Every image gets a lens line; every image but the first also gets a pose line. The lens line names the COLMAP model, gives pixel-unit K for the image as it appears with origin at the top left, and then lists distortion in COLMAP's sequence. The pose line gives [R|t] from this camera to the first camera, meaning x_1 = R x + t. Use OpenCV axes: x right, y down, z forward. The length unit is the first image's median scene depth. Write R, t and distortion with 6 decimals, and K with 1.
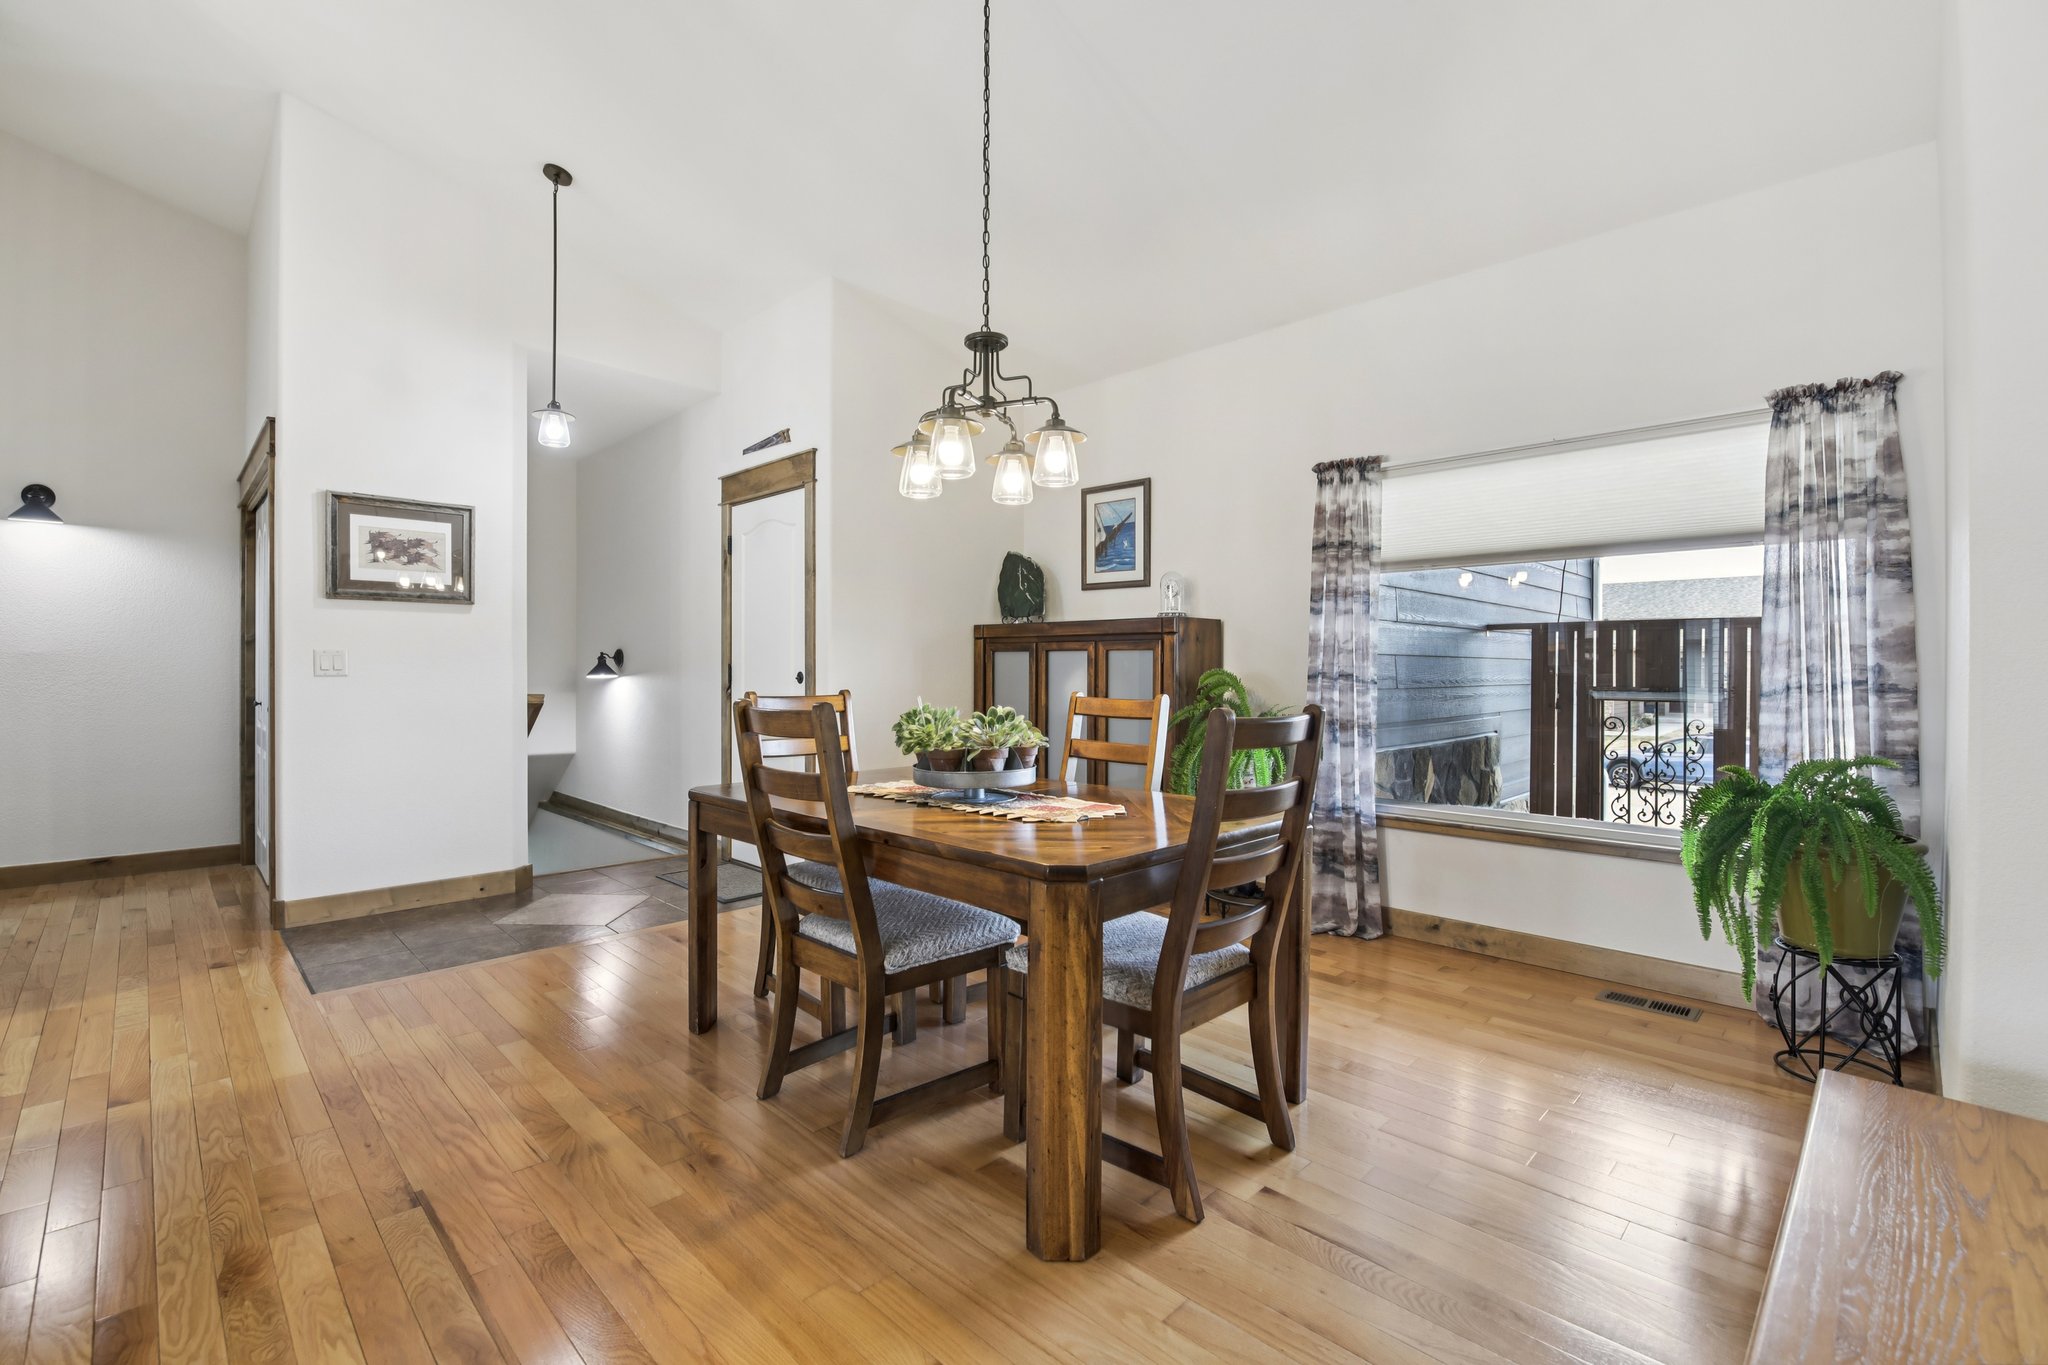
lens RADIAL K [[881.7, 0, 1005.3], [0, 881.7, 686.9], [0, 0, 1]] dist [0.000280, -0.014712]
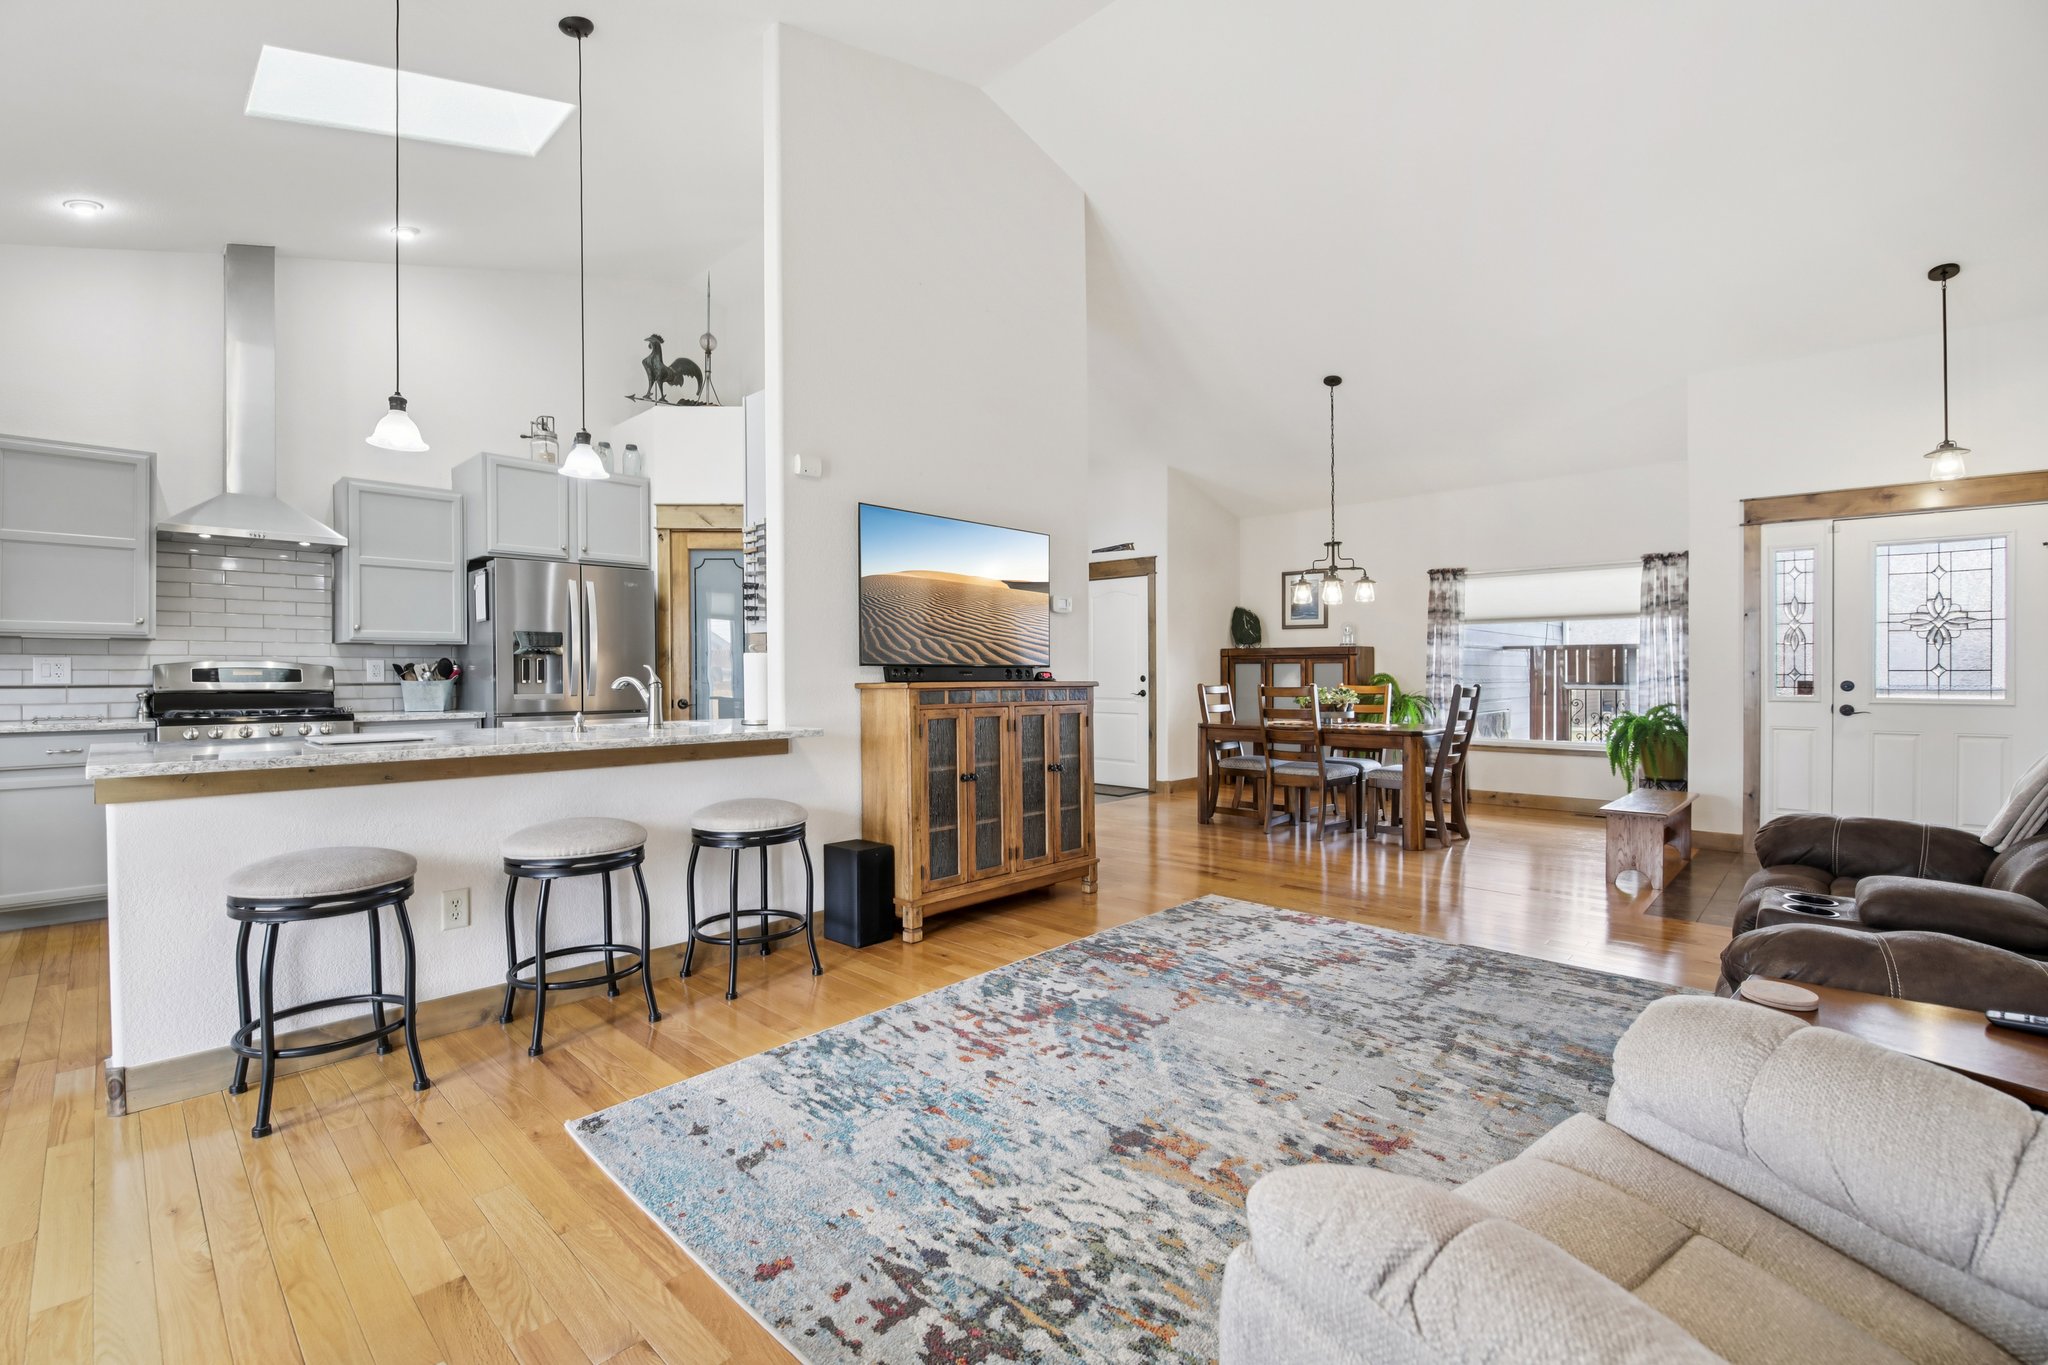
lens RADIAL K [[881.7, 0, 1005.3], [0, 881.7, 686.9], [0, 0, 1]] dist [0.000280, -0.014712]
pose [[0.999542, -0.006112, 0.029651, -0.664534], [0.006345, 0.999950, -0.007781, 0.020604], [-0.029601, 0.007965, 0.999530, -0.955494]]
